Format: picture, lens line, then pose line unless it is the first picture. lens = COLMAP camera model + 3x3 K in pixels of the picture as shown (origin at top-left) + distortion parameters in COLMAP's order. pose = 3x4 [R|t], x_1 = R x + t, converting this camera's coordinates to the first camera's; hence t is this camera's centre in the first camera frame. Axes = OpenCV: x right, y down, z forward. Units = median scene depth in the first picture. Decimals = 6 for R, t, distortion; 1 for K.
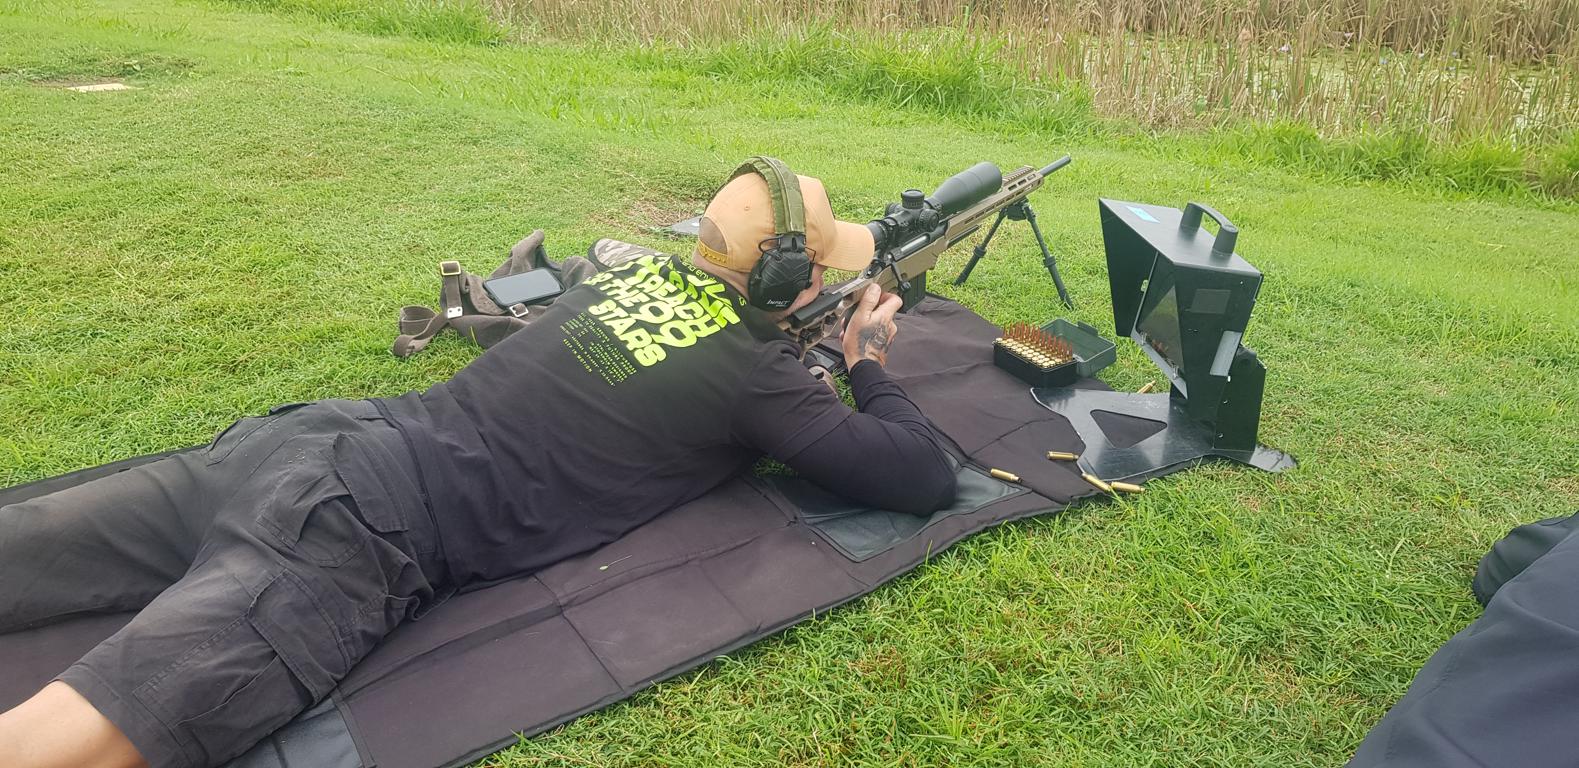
lens RADIAL K [[1221.8, 0, 752.6], [0, 1221.8, 369.1], [0, 0, 1]] dist [0.090345, -0.131300]
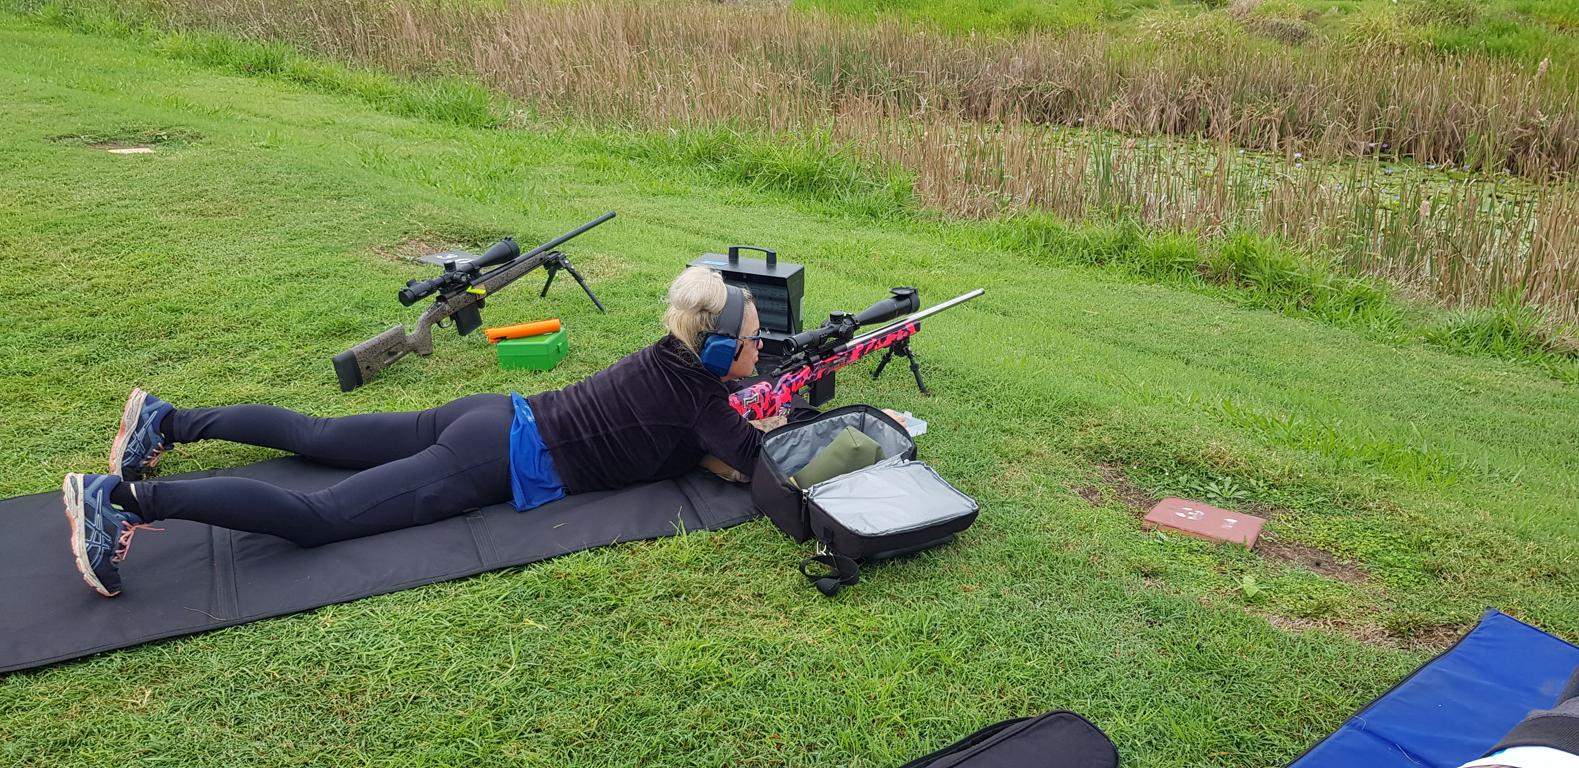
lens RADIAL K [[1221.8, 0, 766.9], [0, 1221.8, 398.3], [0, 0, 1]] dist [0.090345, -0.131300]
pose [[0.992719, 0.061347, -0.103657, 0.457932], [-0.065400, 0.997204, -0.036163, 0.074310], [0.101149, 0.042679, 0.993955, -0.409798]]
